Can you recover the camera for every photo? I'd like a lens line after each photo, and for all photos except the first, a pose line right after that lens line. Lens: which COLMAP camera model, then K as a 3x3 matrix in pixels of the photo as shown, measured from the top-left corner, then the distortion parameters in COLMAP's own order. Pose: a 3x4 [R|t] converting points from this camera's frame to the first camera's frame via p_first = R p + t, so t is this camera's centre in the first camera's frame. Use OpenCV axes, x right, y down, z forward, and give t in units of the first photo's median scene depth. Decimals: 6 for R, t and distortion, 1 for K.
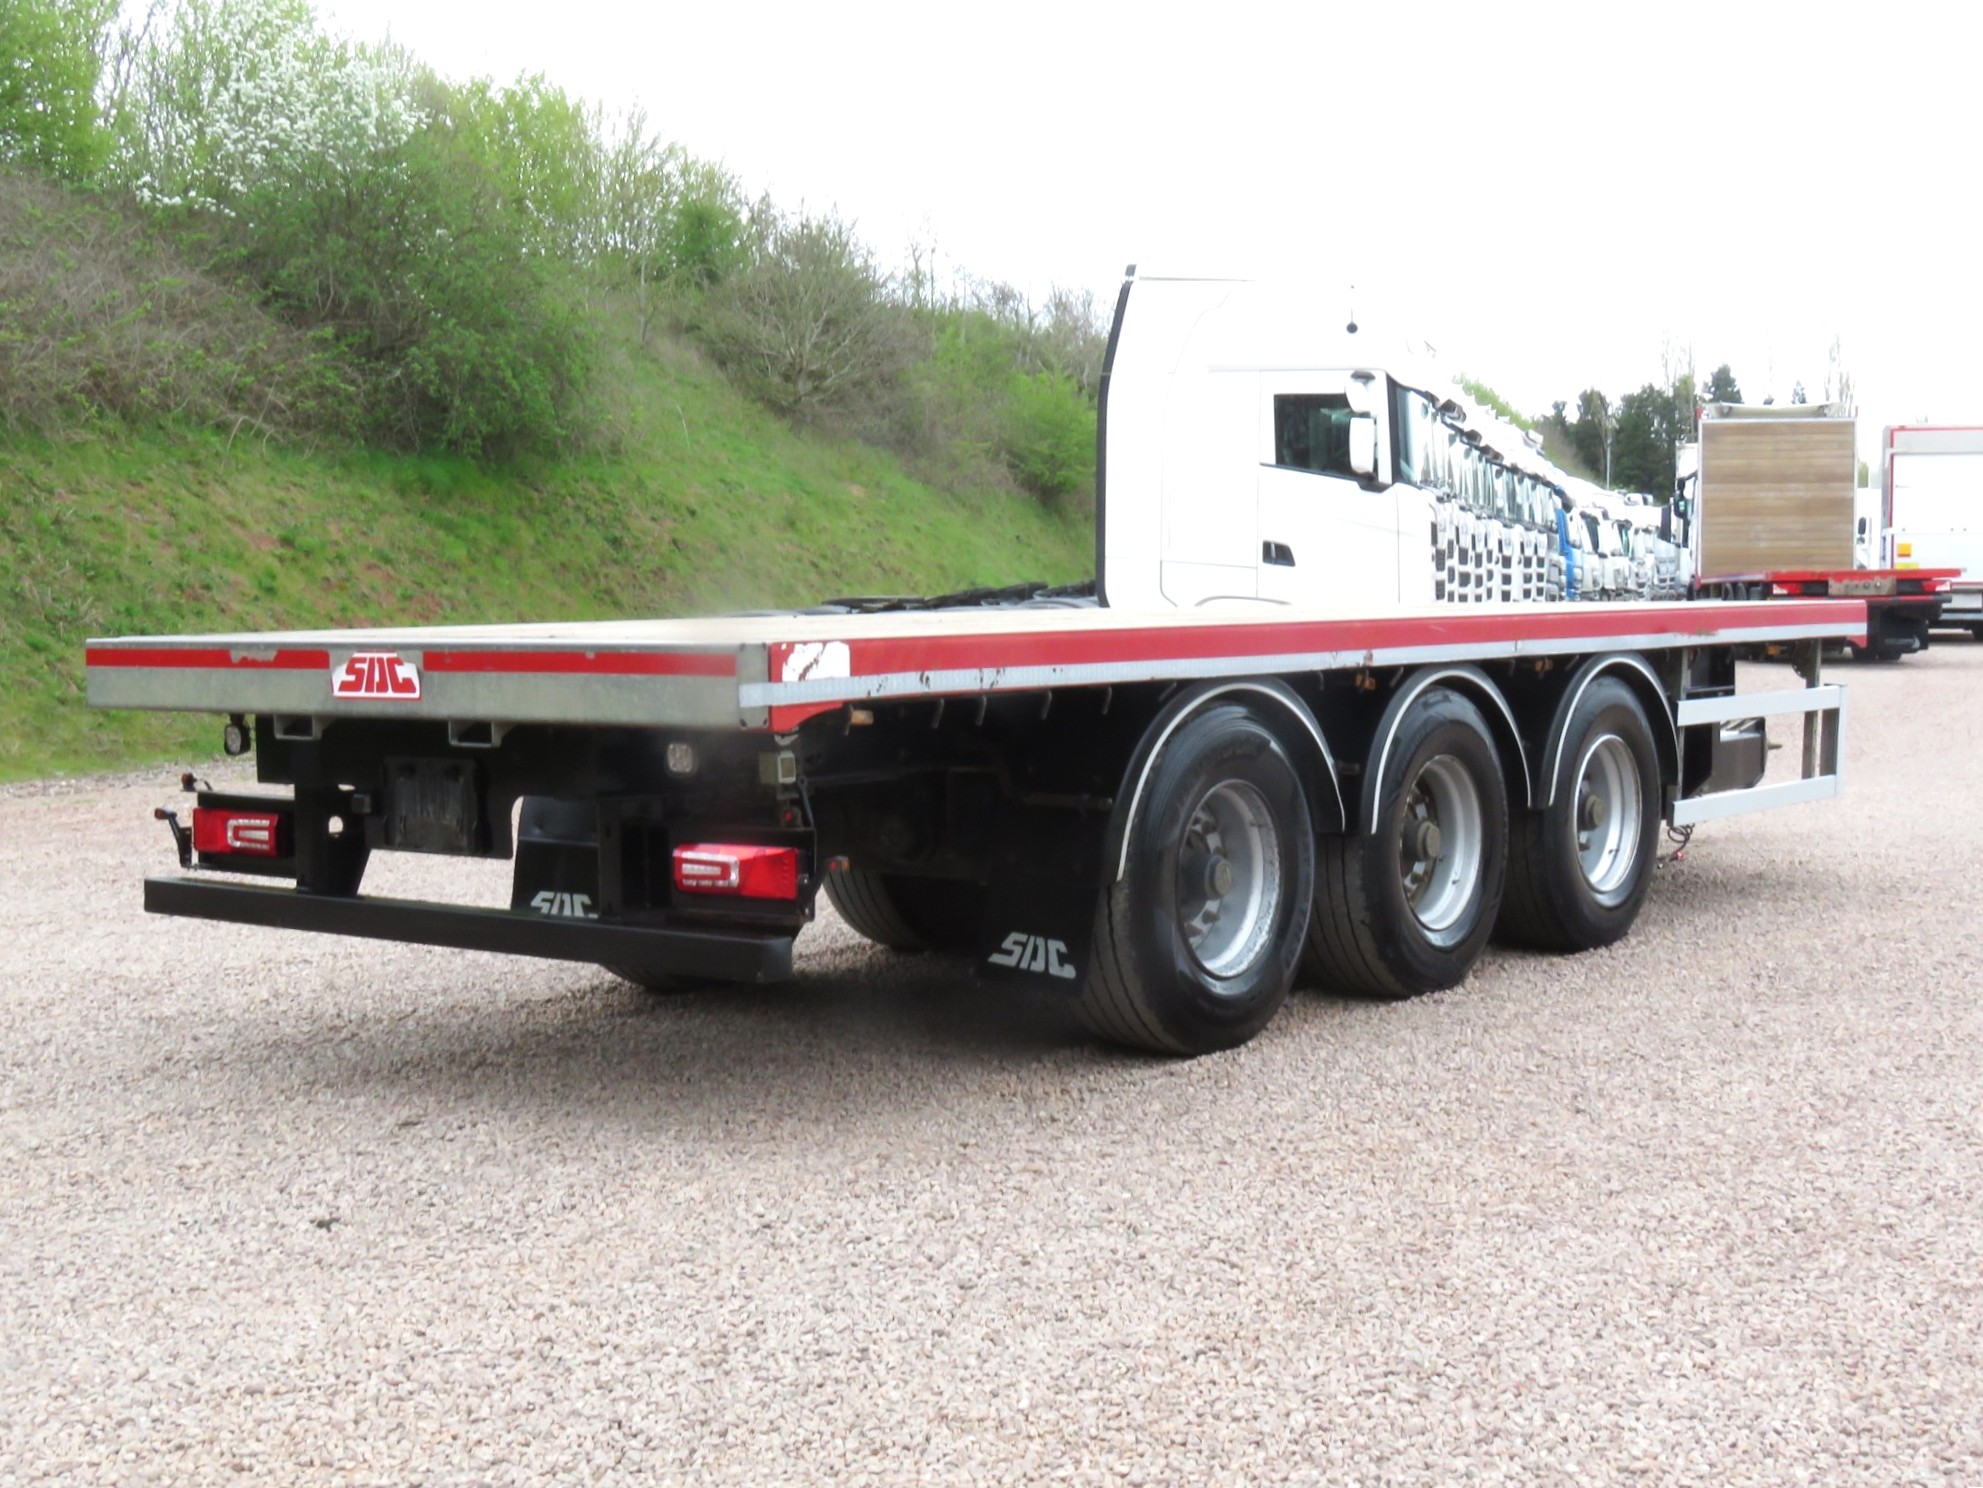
lens RADIAL K [[2685.5, 0, 991.5], [0, 2685.5, 744.0], [0, 0, 1]] dist [0.043323, 0.061389]
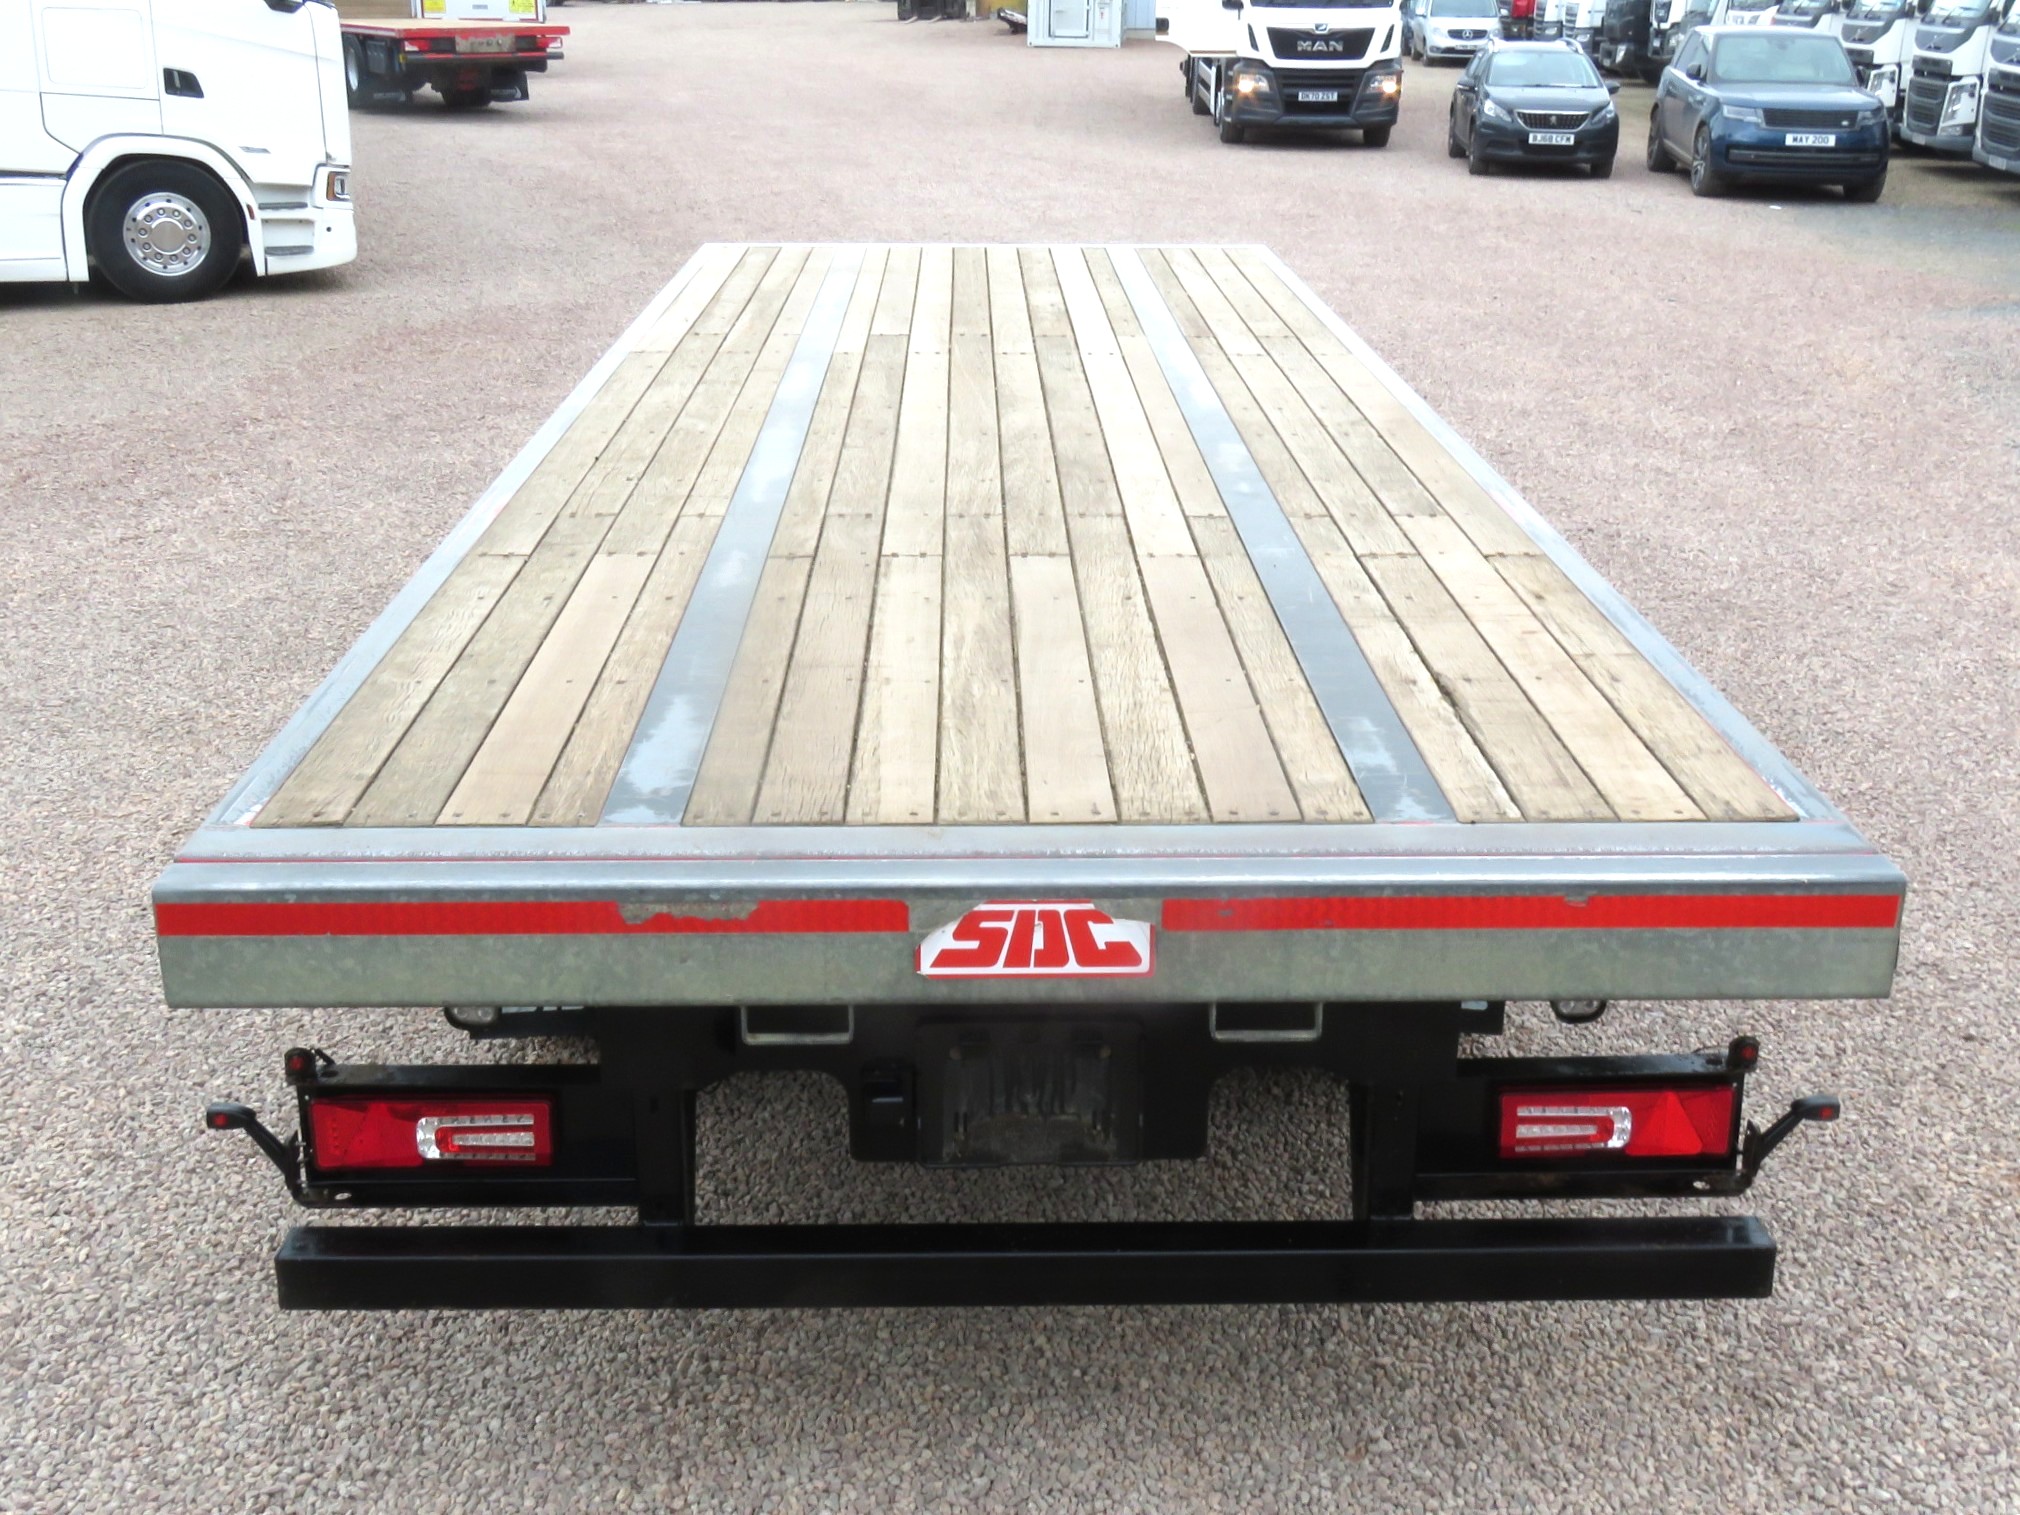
lens RADIAL K [[2274.5, 0, 1010.0], [0, 2274.5, 757.5], [0, 0, 1]] dist [0.007881, -0.023520]
pose [[0.778802, -0.201213, 0.594122, -0.504765], [0.027081, 0.957057, 0.288631, -0.199018], [-0.626685, -0.208697, 0.750807, 0.640771]]
